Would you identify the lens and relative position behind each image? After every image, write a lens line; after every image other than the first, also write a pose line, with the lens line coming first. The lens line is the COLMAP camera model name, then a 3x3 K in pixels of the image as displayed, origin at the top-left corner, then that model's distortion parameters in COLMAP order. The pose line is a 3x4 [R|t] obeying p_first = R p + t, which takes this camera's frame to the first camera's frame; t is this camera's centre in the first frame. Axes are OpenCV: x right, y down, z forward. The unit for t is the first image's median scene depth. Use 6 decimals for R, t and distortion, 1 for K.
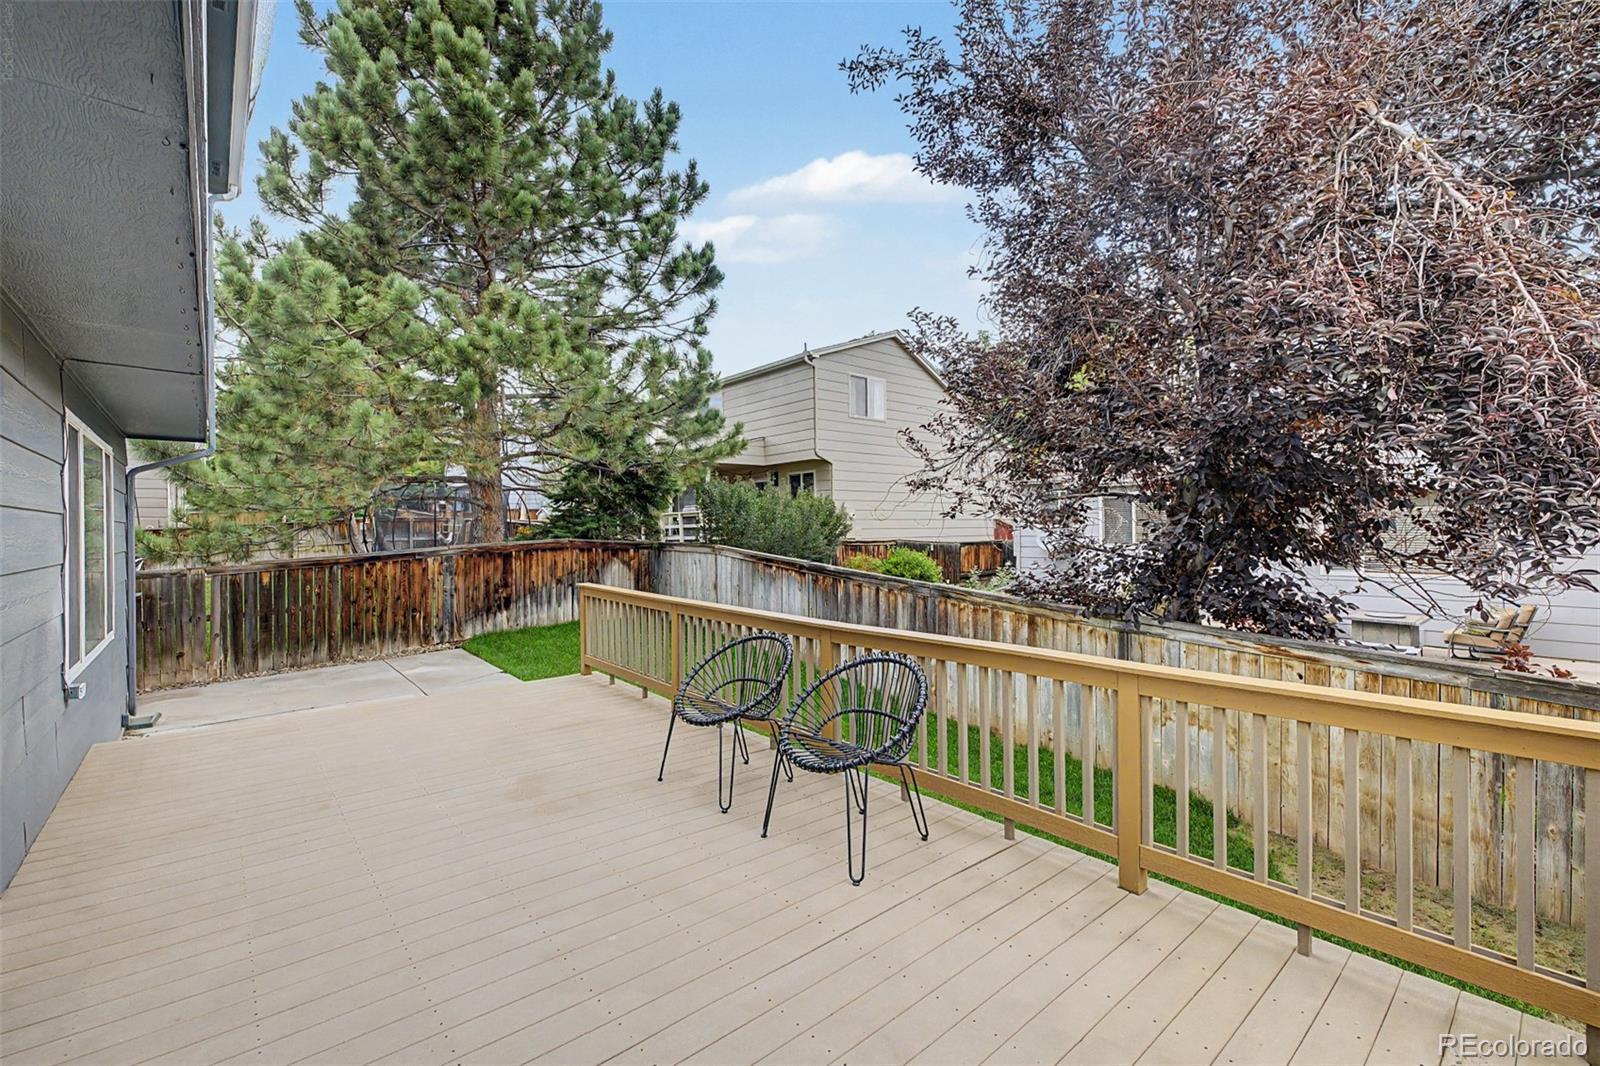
lens RADIAL K [[683.1, 0, 808.4], [0, 683.1, 529.3], [0, 0, 1]] dist [-0.001171, -0.000037]
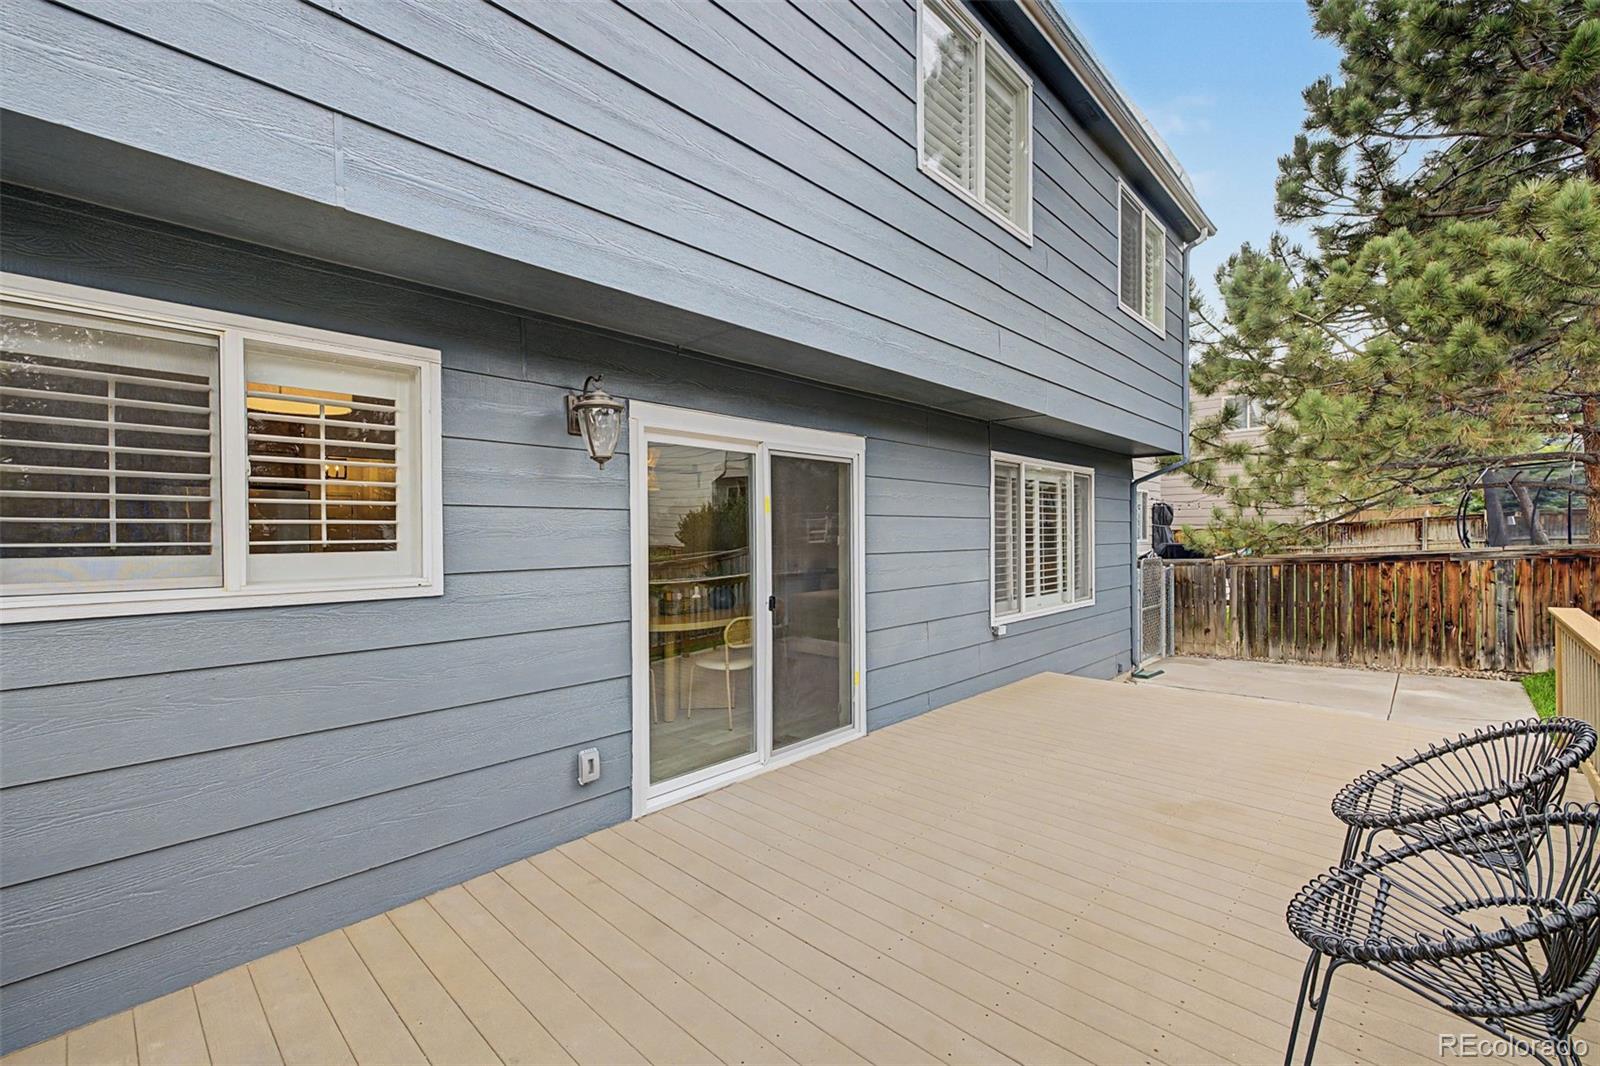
lens RADIAL K [[683.1, 0, 809.0], [0, 683.1, 538.0], [0, 0, 1]] dist [-0.001171, -0.000037]
pose [[0.110577, 0.016659, -0.993728, 0.169228], [0.003986, 0.999844, 0.017205, -0.001878], [0.993860, -0.005863, 0.110493, 0.149400]]
